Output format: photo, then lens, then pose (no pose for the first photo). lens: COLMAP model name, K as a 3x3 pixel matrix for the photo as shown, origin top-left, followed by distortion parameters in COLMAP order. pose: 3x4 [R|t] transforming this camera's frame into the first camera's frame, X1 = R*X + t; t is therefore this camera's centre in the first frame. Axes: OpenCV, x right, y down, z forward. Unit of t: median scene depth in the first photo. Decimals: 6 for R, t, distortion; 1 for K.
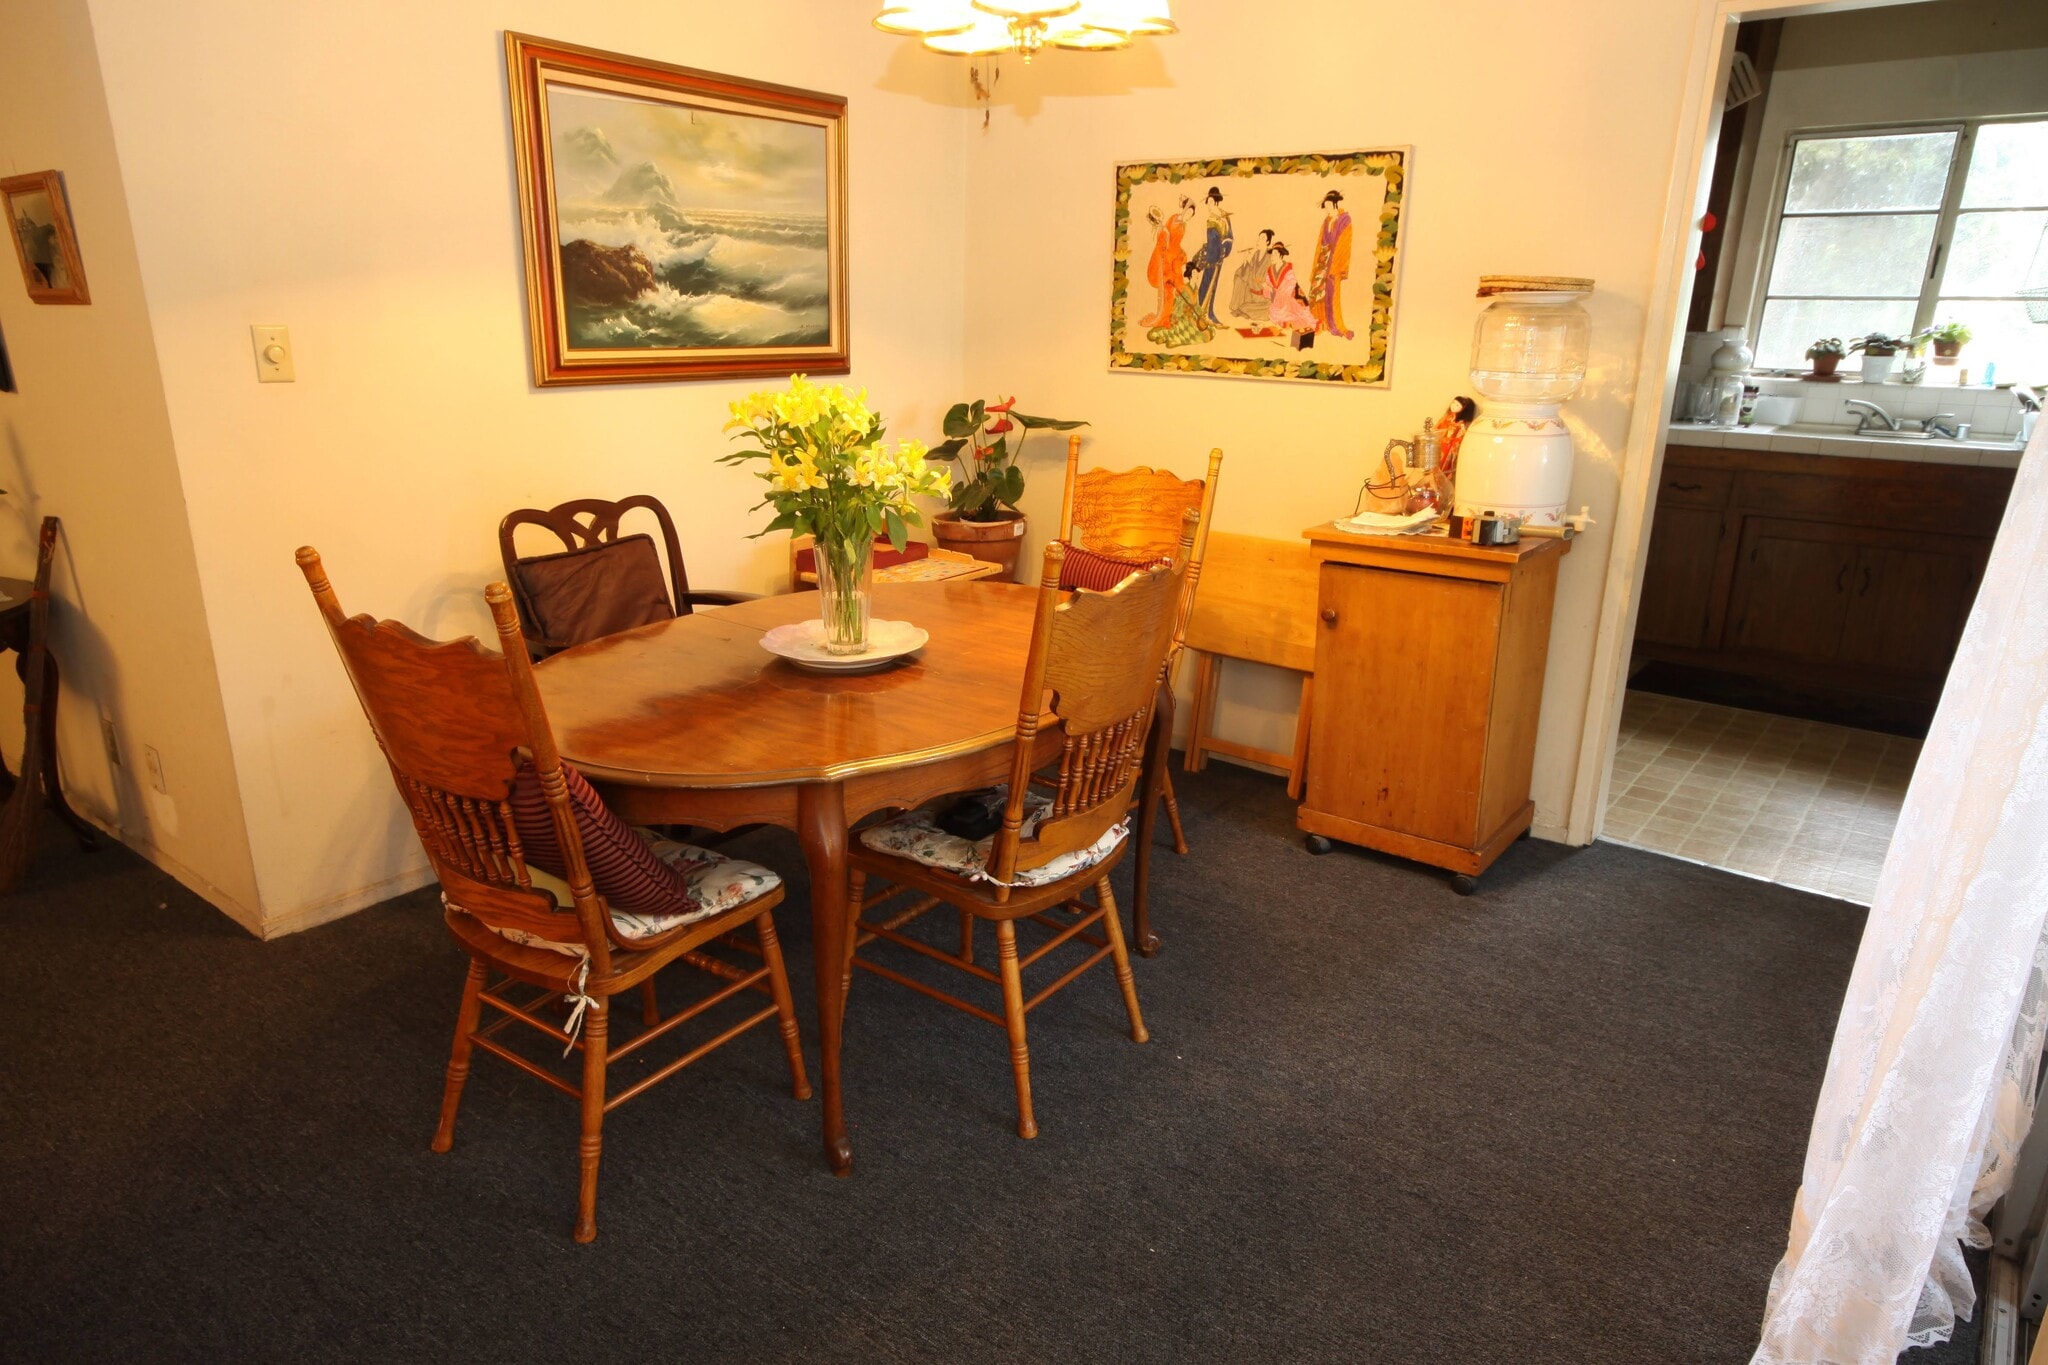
lens RADIAL K [[1262.9, 0, 1018.8], [0, 1262.9, 713.4], [0, 0, 1]] dist [0.002835, 0.002919]
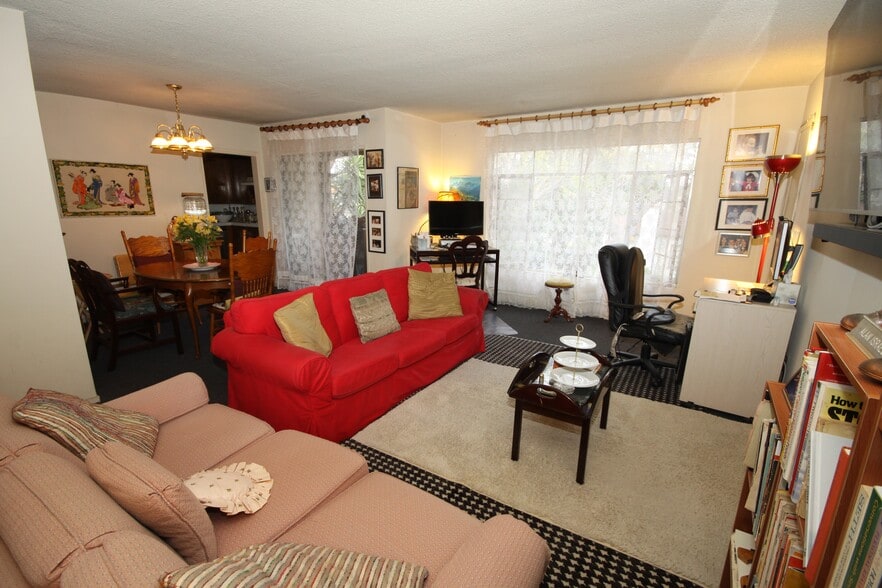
lens RADIAL K [[407.2, 0, 438.3], [0, 407.2, 305.2], [0, 0, 1]] dist [0.015249, -0.013596]
pose [[-0.079824, -0.260141, 0.962266, -1.270831], [0.309300, 0.911234, 0.272002, -0.044419], [-0.947608, 0.319341, 0.007723, 0.108956]]
